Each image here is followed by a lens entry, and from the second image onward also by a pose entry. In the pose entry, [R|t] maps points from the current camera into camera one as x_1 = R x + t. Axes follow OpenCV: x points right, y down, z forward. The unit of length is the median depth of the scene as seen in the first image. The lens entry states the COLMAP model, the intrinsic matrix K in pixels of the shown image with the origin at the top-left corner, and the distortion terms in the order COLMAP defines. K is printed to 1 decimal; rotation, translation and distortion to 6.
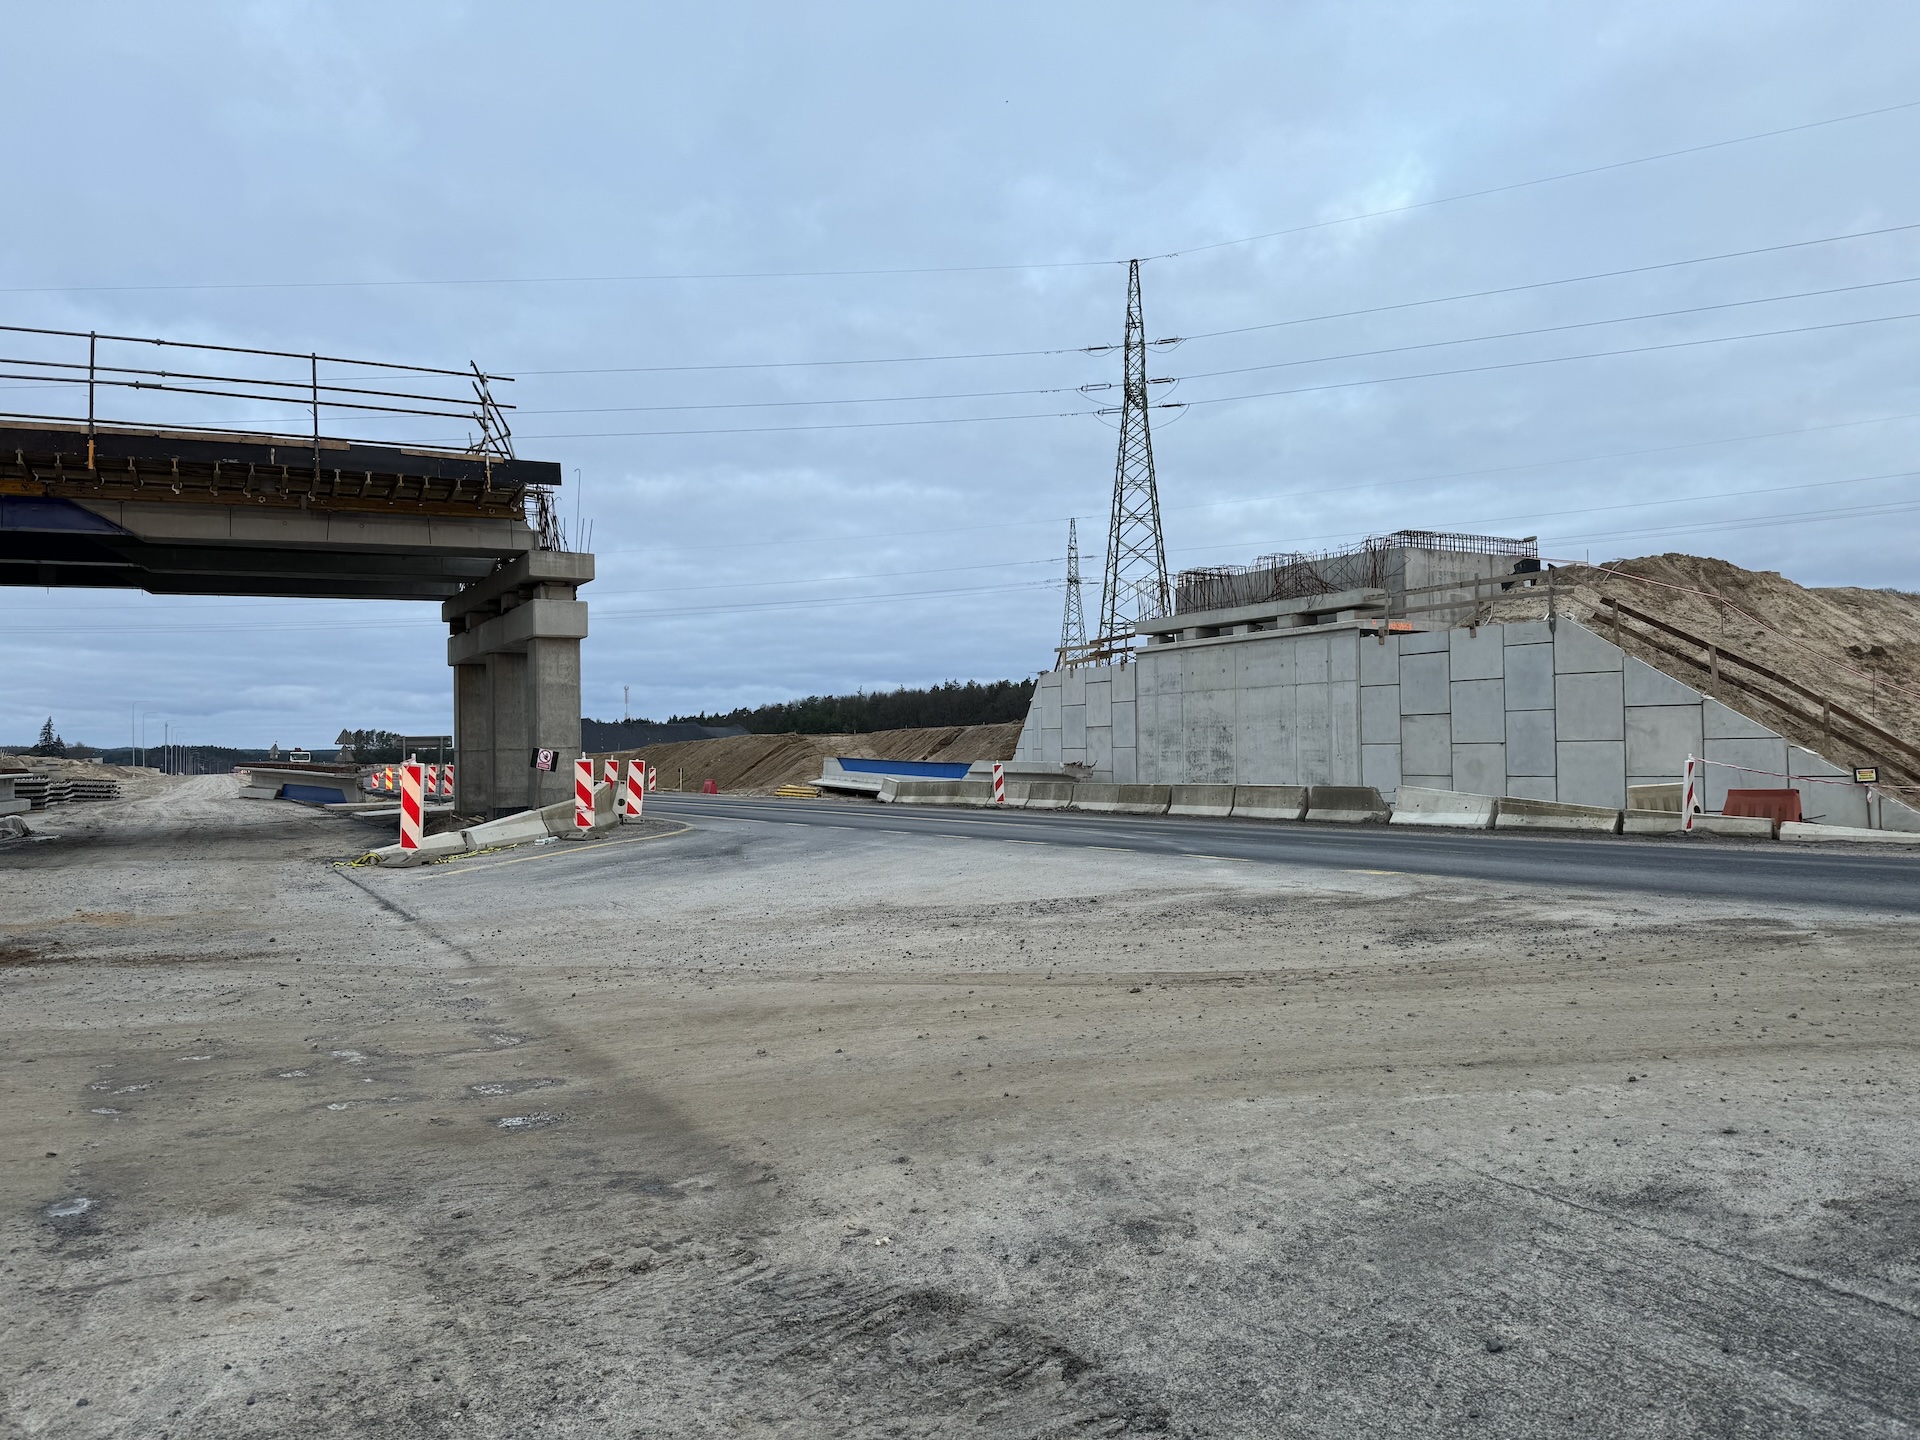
lens RADIAL K [[1367.4, 0, 960.0], [0, 1367.4, 720.0], [0, 0, 1]] dist [0.177761, -0.256764]
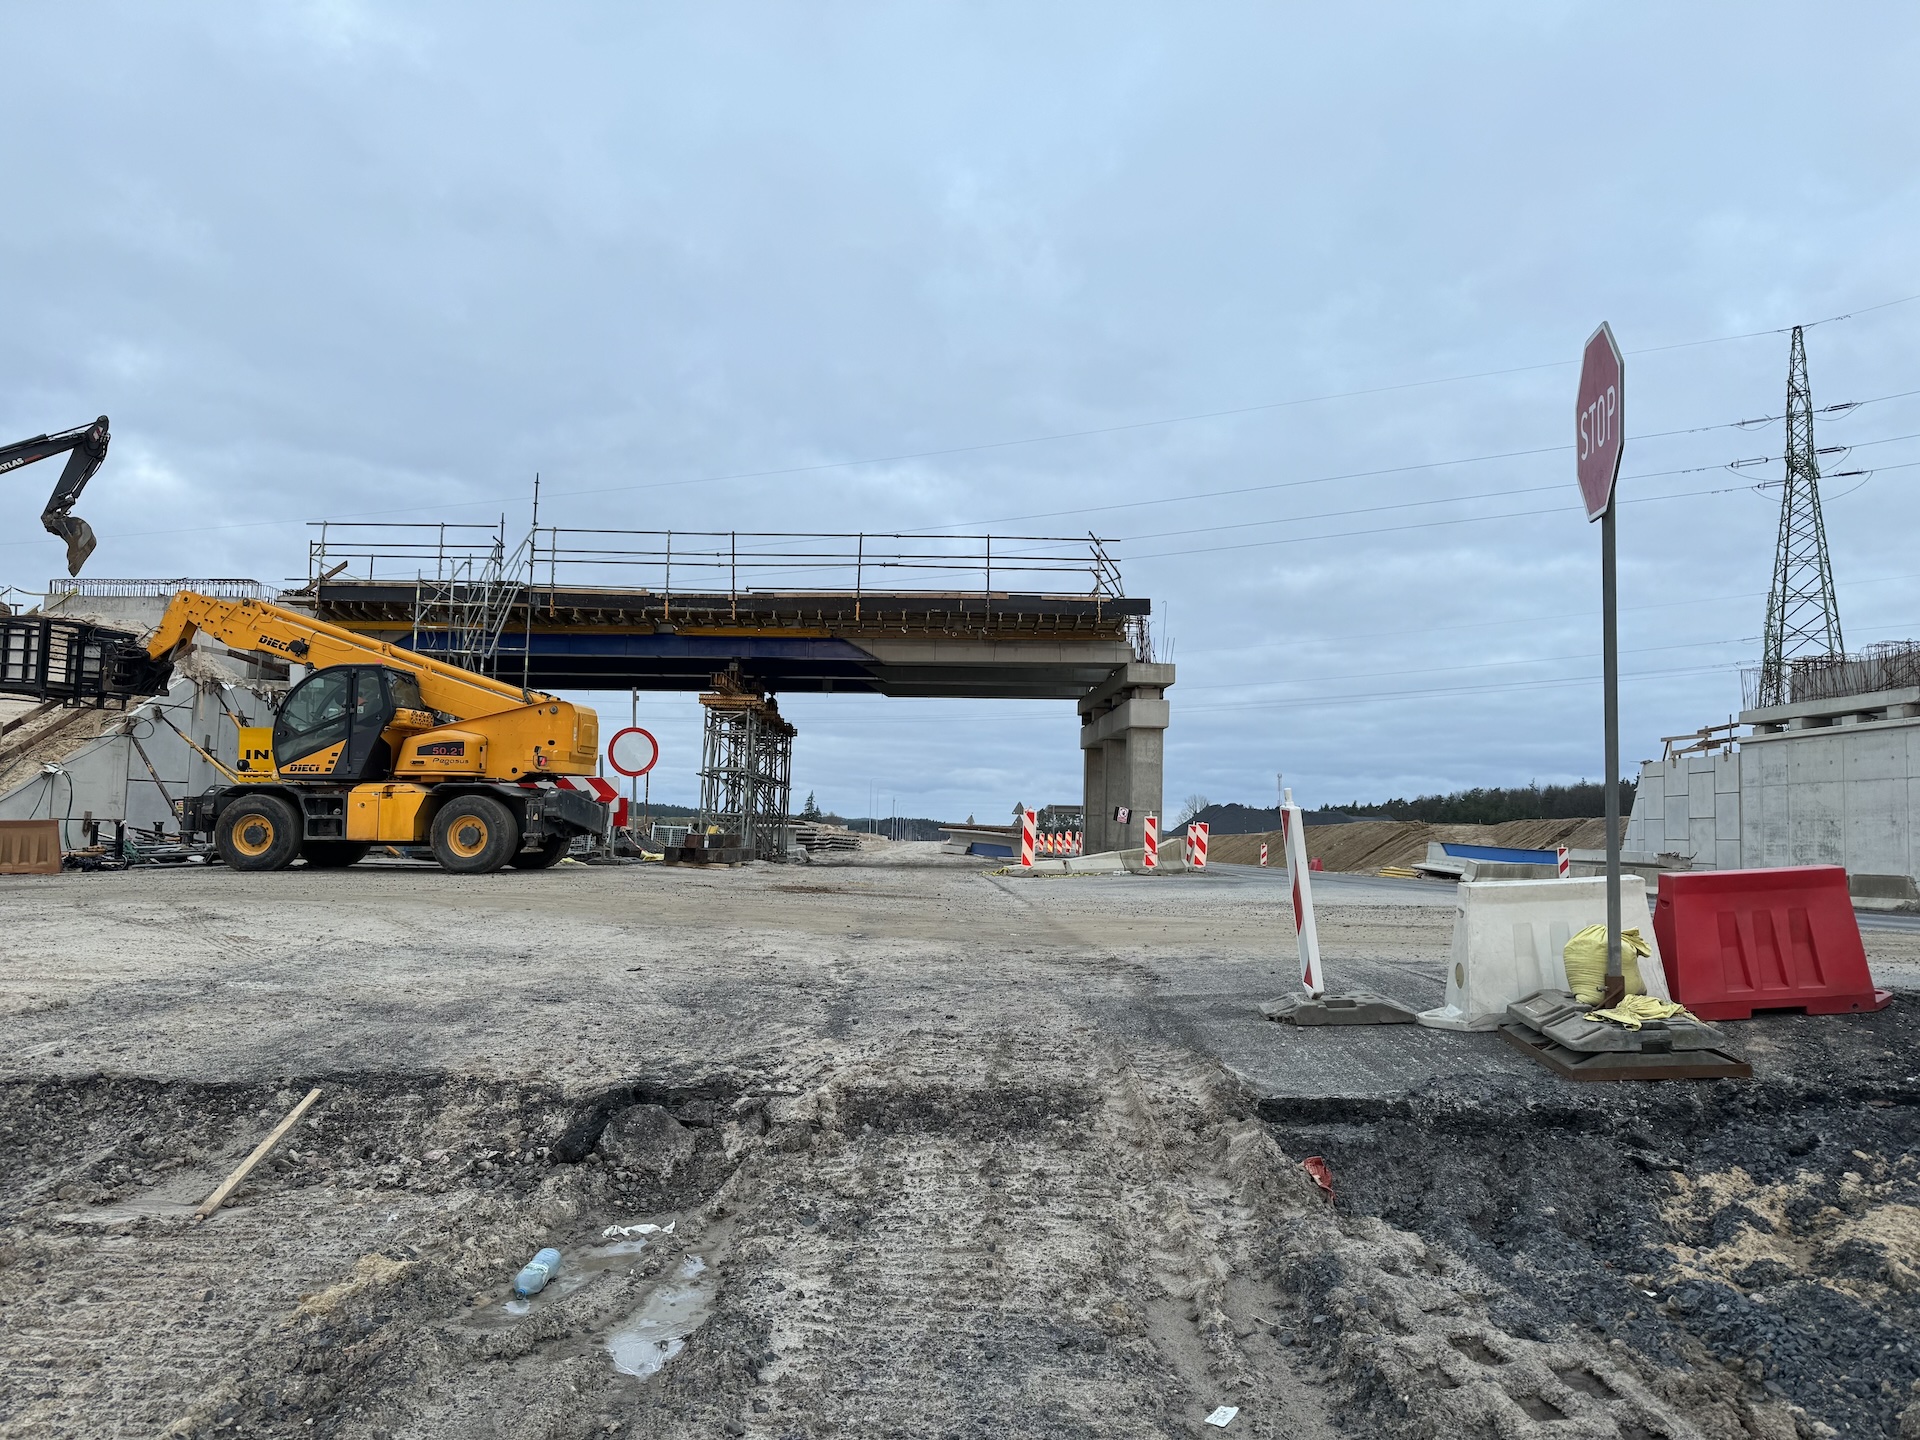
lens RADIAL K [[1367.4, 0, 960.0], [0, 1367.4, 720.0], [0, 0, 1]] dist [0.177761, -0.256764]
pose [[0.894283, -0.000210, -0.447502, 0.084029], [-0.028252, 0.997979, -0.056925, 0.007759], [0.446609, 0.063550, 0.892470, -0.152480]]
